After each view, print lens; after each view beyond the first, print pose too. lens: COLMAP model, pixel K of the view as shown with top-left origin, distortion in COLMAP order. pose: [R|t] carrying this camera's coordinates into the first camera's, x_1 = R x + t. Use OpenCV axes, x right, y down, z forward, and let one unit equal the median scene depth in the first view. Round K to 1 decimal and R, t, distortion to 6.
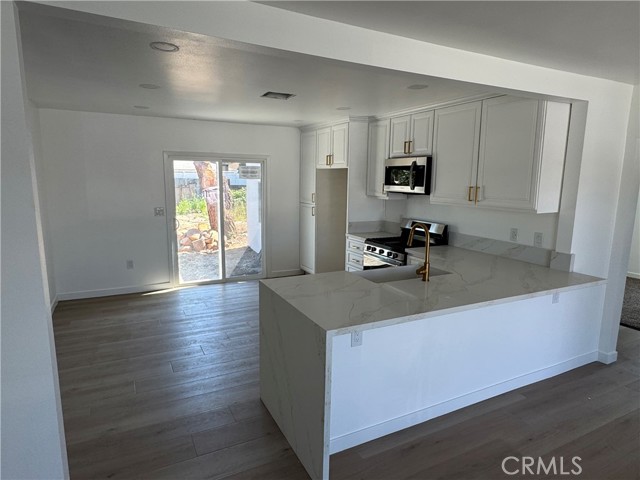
lens RADIAL K [[390.8, 0, 318.3], [0, 390.8, 241.8], [0, 0, 1]] dist [0.001403, 0.000446]
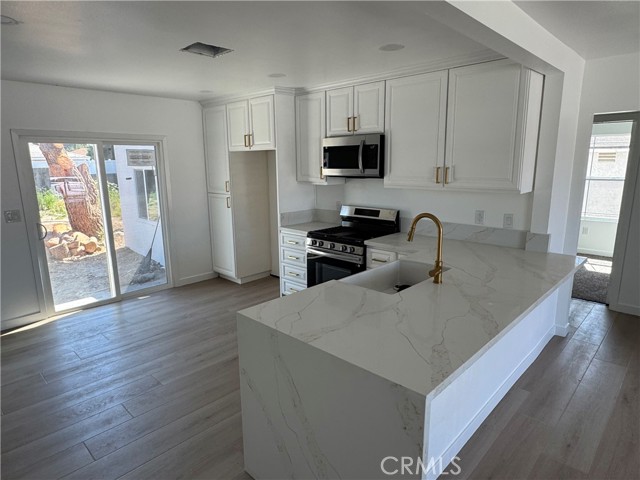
lens RADIAL K [[390.8, 0, 318.0], [0, 390.8, 240.3], [0, 0, 1]] dist [0.001403, 0.000446]
pose [[0.944469, -0.087762, 0.316665, -0.149155], [0.076318, 0.995909, 0.048388, -0.033234], [-0.319616, -0.021534, 0.947302, 0.202138]]
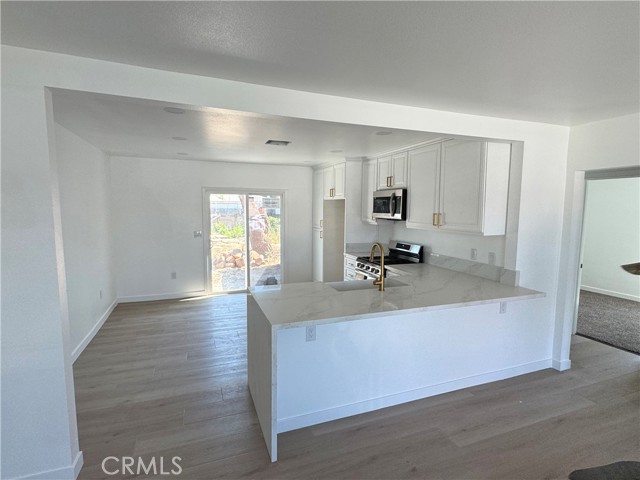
lens RADIAL K [[331.8, 0, 319.4], [0, 331.8, 241.0], [0, 0, 1]] dist [0.003608, 0.000625]
pose [[0.994372, 0.006012, -0.105776, 0.129300], [-0.012692, 0.997958, -0.062592, 0.009345], [0.105183, 0.063582, 0.992418, -0.032235]]
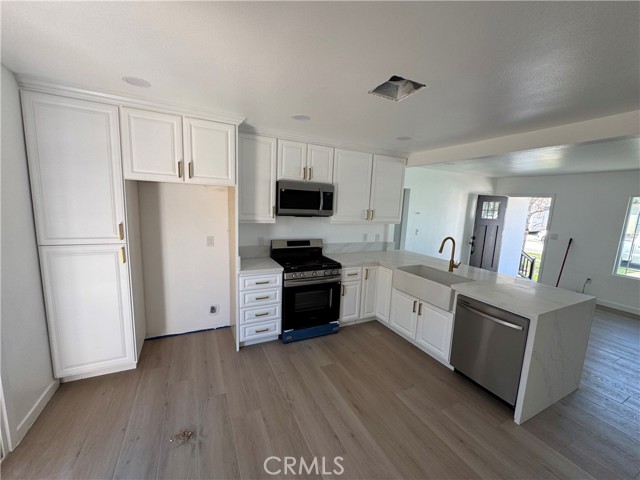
lens RADIAL K [[258.3, 0, 321.1], [0, 258.3, 239.7], [0, 0, 1]] dist [-0.002580, 0.000078]
pose [[0.007921, -0.157559, 0.987478, -0.526783], [0.117292, 0.980838, 0.155559, -0.178479], [-0.993066, 0.114591, 0.026250, 1.015616]]
